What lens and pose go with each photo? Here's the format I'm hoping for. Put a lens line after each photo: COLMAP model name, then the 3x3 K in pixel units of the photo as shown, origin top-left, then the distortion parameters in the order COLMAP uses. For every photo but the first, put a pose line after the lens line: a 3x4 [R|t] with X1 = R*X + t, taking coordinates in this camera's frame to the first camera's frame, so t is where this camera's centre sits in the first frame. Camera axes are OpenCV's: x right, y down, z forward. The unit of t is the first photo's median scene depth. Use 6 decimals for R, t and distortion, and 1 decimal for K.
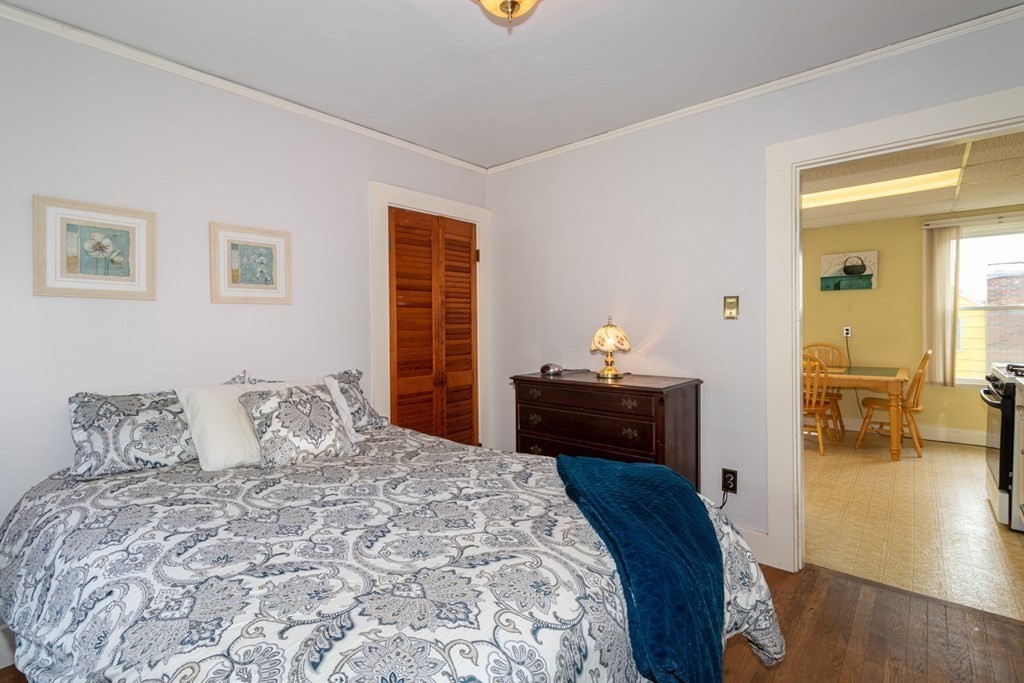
lens RADIAL K [[490.2, 0, 515.7], [0, 490.2, 336.3], [0, 0, 1]] dist [0.038272, 0.000154]
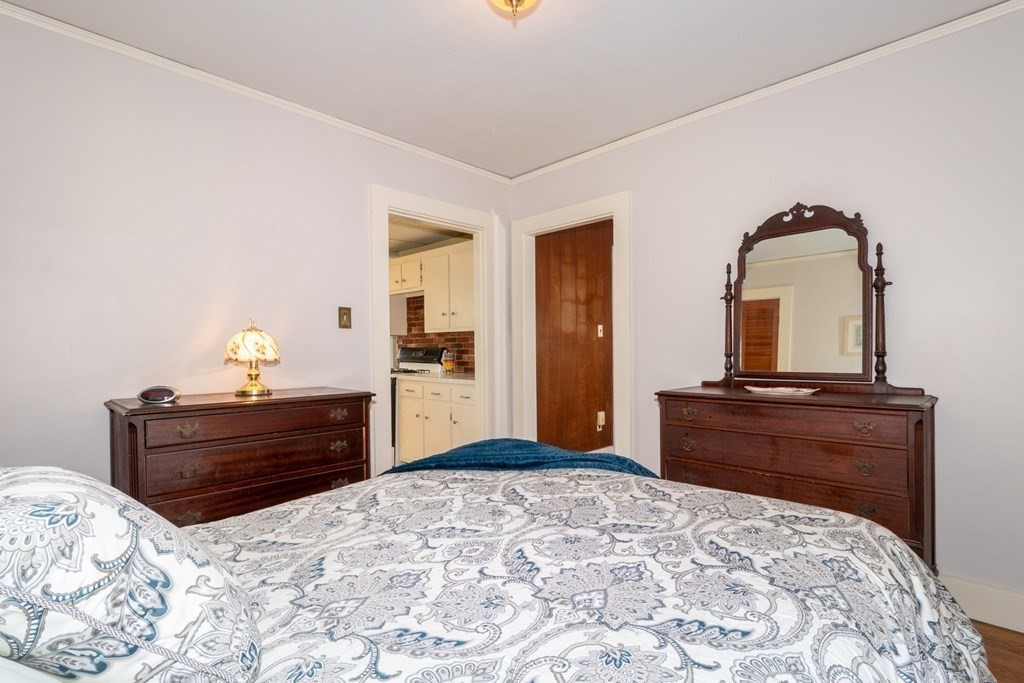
lens RADIAL K [[475.7, 0, 513.2], [0, 475.7, 355.8], [0, 0, 1]] dist [-0.001132, -0.000099]
pose [[0.045284, 0.005528, 0.998959, -0.898141], [0.030749, 0.999503, -0.006925, 0.063438], [-0.998501, 0.031031, 0.045091, 0.884213]]
